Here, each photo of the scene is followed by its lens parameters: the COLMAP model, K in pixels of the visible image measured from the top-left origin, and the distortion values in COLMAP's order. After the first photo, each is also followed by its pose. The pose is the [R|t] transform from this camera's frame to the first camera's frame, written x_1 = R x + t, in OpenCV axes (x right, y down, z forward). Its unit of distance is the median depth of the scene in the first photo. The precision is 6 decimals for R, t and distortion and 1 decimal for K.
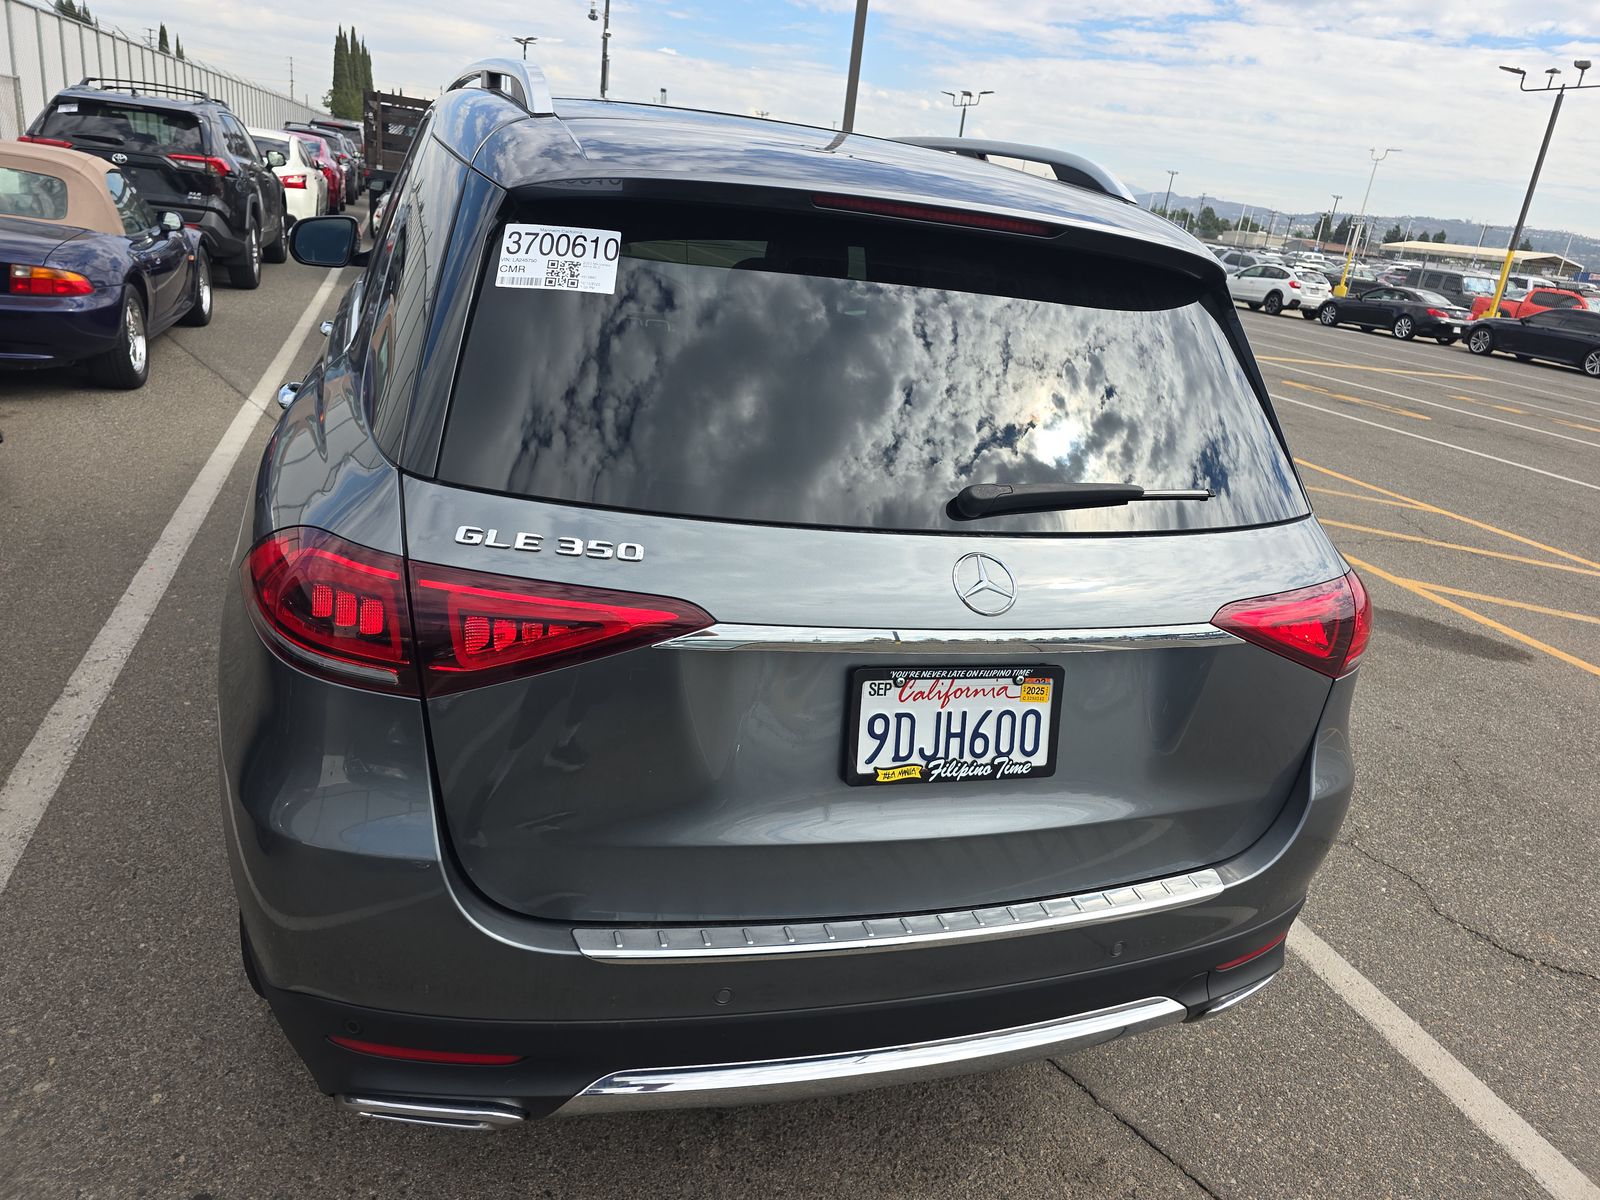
lens RADIAL K [[1087.1, 0, 800.0], [0, 1087.1, 600.0], [0, 0, 1]] dist [0.064841, -0.060470]
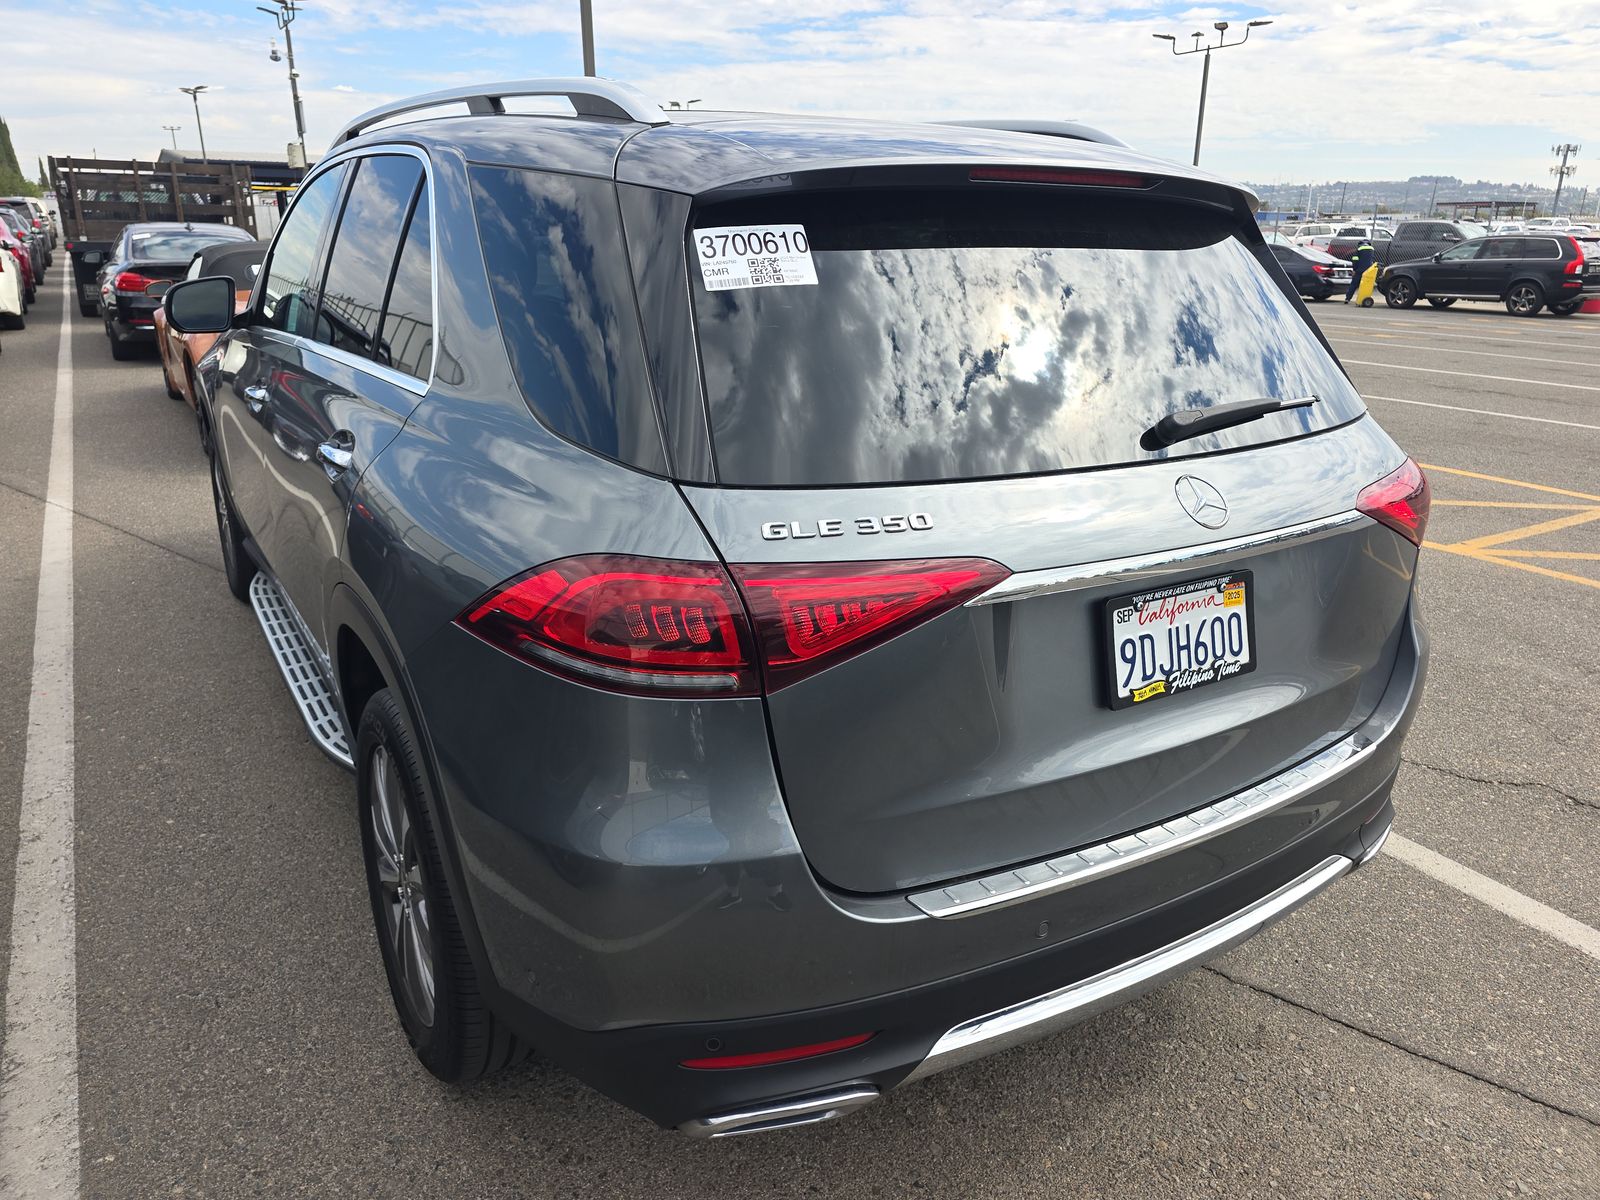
lens RADIAL K [[1089.9, 0, 800.0], [0, 1089.9, 600.0], [0, 0, 1]] dist [0.050130, -0.044931]
pose [[0.964856, -0.178910, 0.192469, -0.422012], [0.180704, 0.983502, 0.008337, -0.000018], [-0.190785, 0.026736, 0.981268, 0.005331]]
